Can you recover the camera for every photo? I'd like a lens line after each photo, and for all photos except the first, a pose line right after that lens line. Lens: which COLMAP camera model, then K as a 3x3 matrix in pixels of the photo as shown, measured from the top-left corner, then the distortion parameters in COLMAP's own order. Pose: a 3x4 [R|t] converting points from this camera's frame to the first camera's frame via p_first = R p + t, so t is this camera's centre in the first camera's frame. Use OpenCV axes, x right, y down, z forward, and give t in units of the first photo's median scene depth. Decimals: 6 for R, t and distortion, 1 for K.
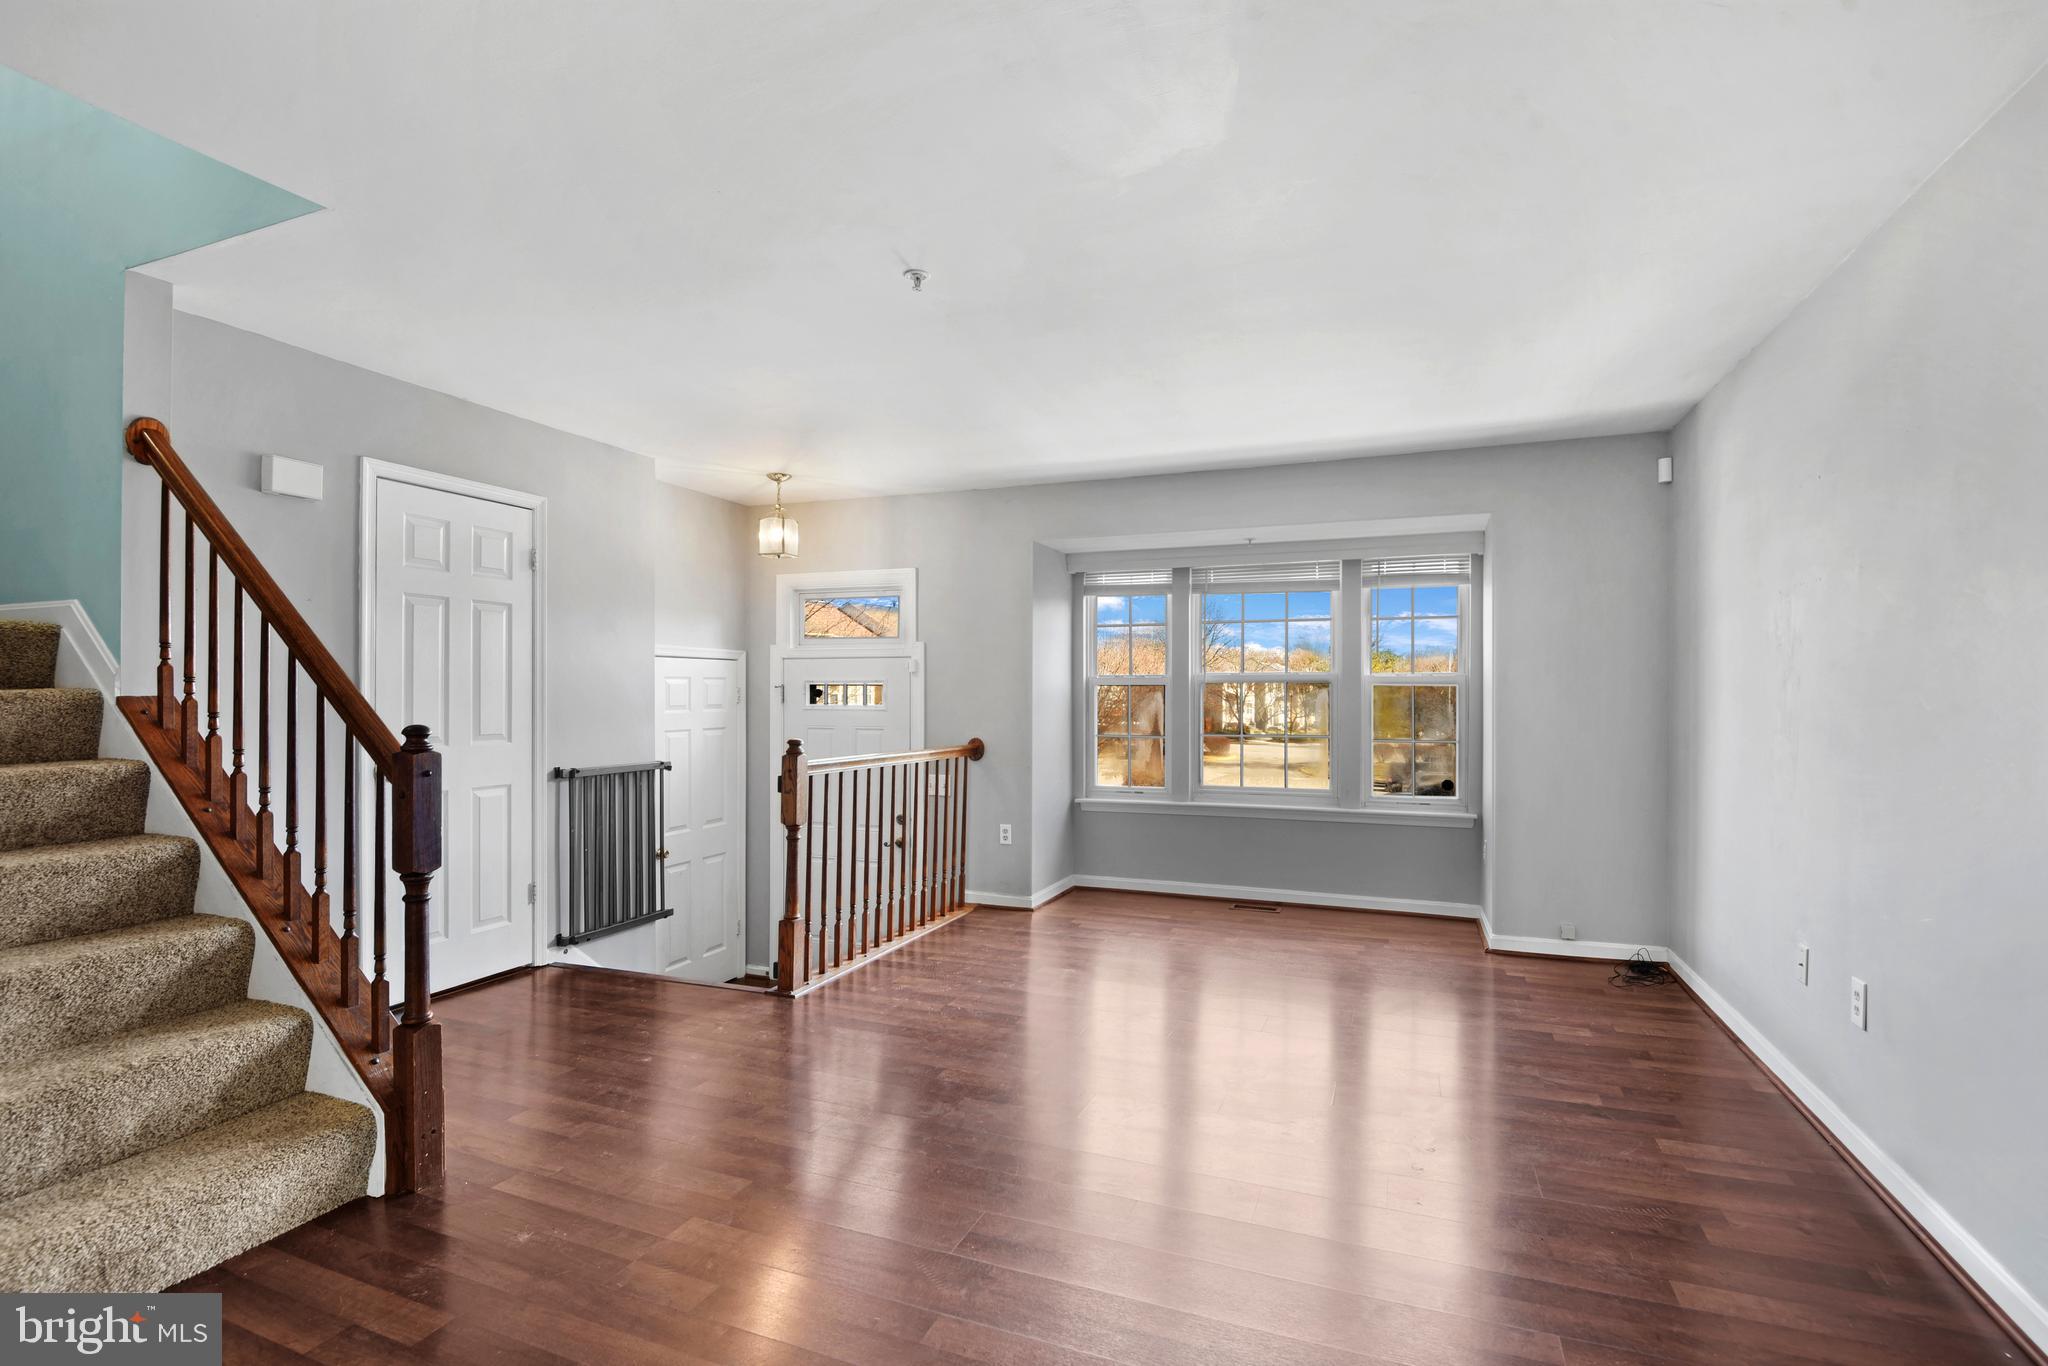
lens RADIAL K [[969.7, 0, 1023.3], [0, 969.7, 695.8], [0, 0, 1]] dist [-0.003773, -0.003611]
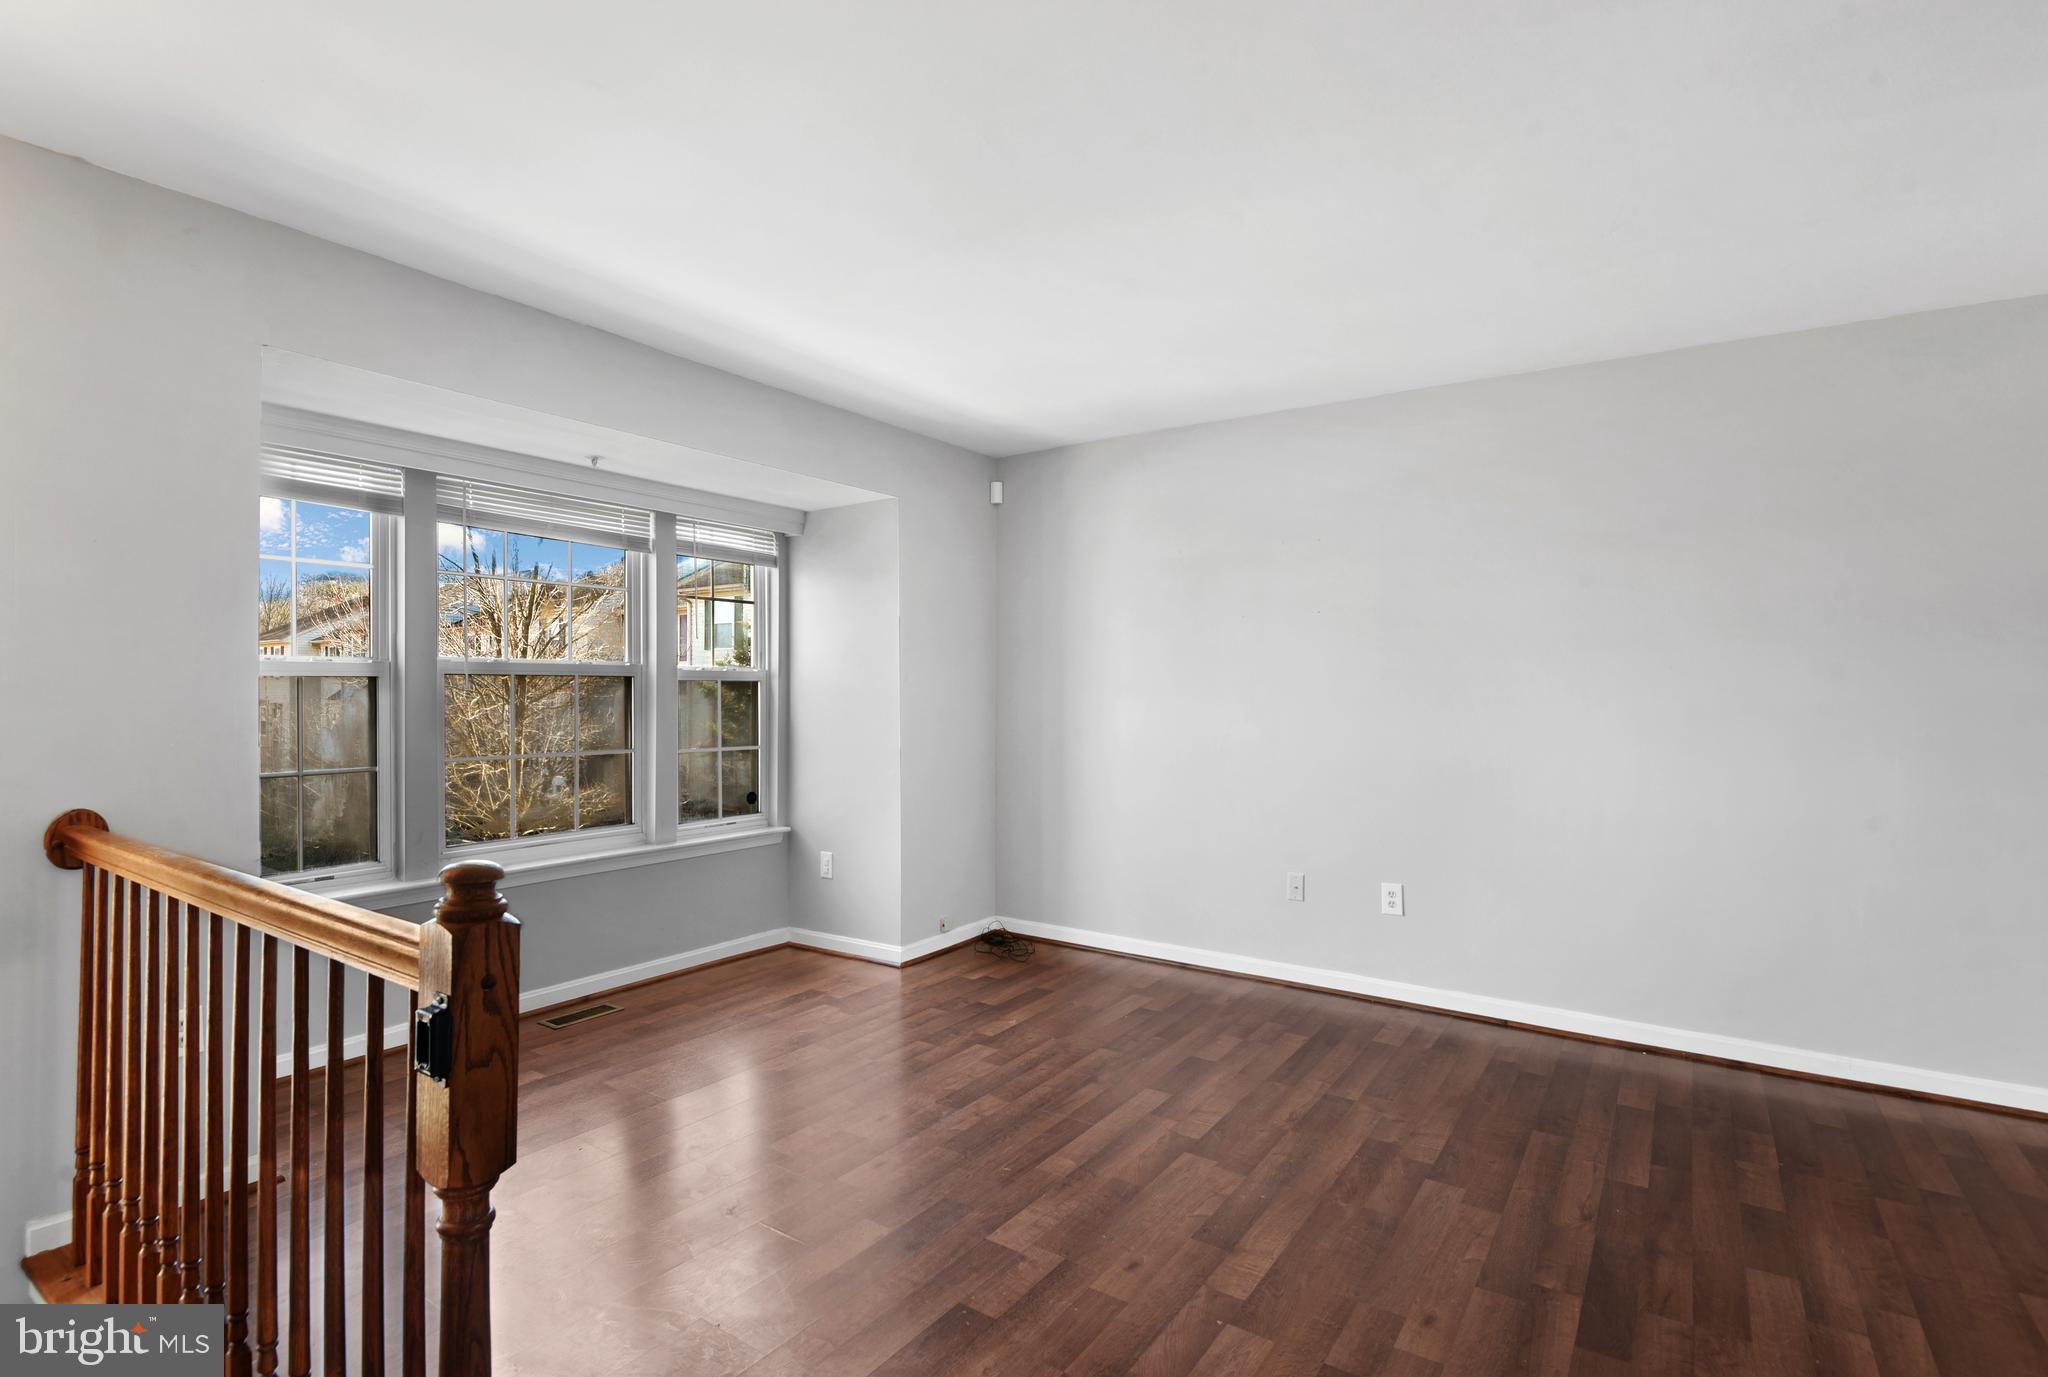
lens RADIAL K [[969.7, 0, 1028.5], [0, 969.7, 694.7], [0, 0, 1]] dist [-0.003773, -0.003611]
pose [[0.220517, -0.007456, 0.975355, -0.343081], [-0.000598, 0.999970, 0.007779, -0.005485], [-0.975383, -0.002299, 0.220506, 0.567493]]
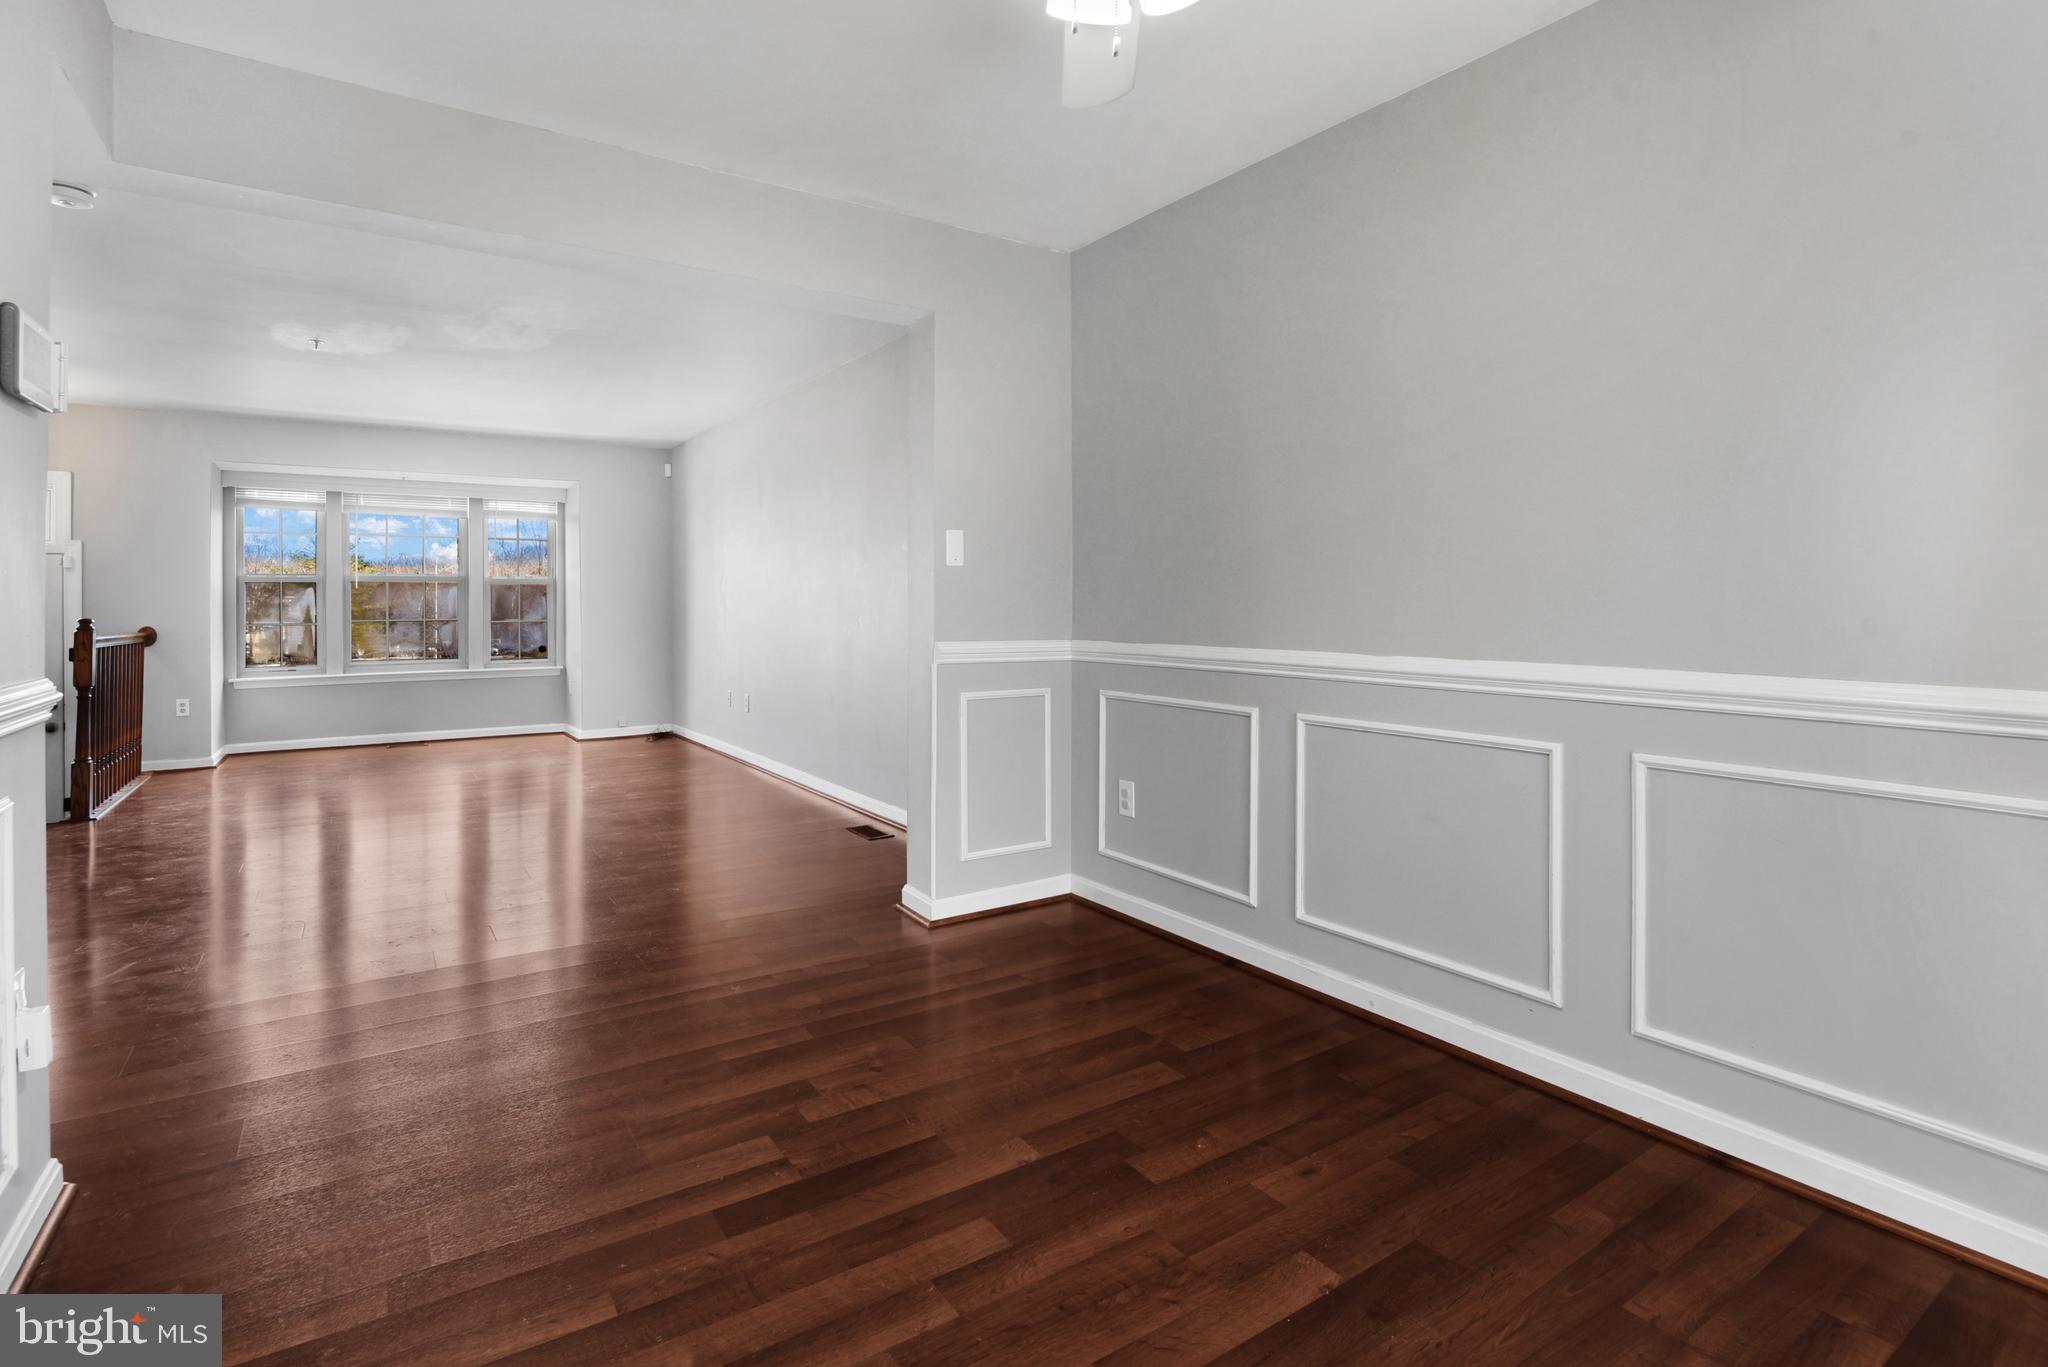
lens RADIAL K [[969.7, 0, 994.0], [0, 969.7, 608.4], [0, 0, 1]] dist [-0.003773, -0.003611]
pose [[0.582993, -0.009208, 0.812425, -0.397829], [0.006968, 0.999956, 0.006333, 0.022209], [-0.812447, 0.001969, 0.583031, -0.487587]]
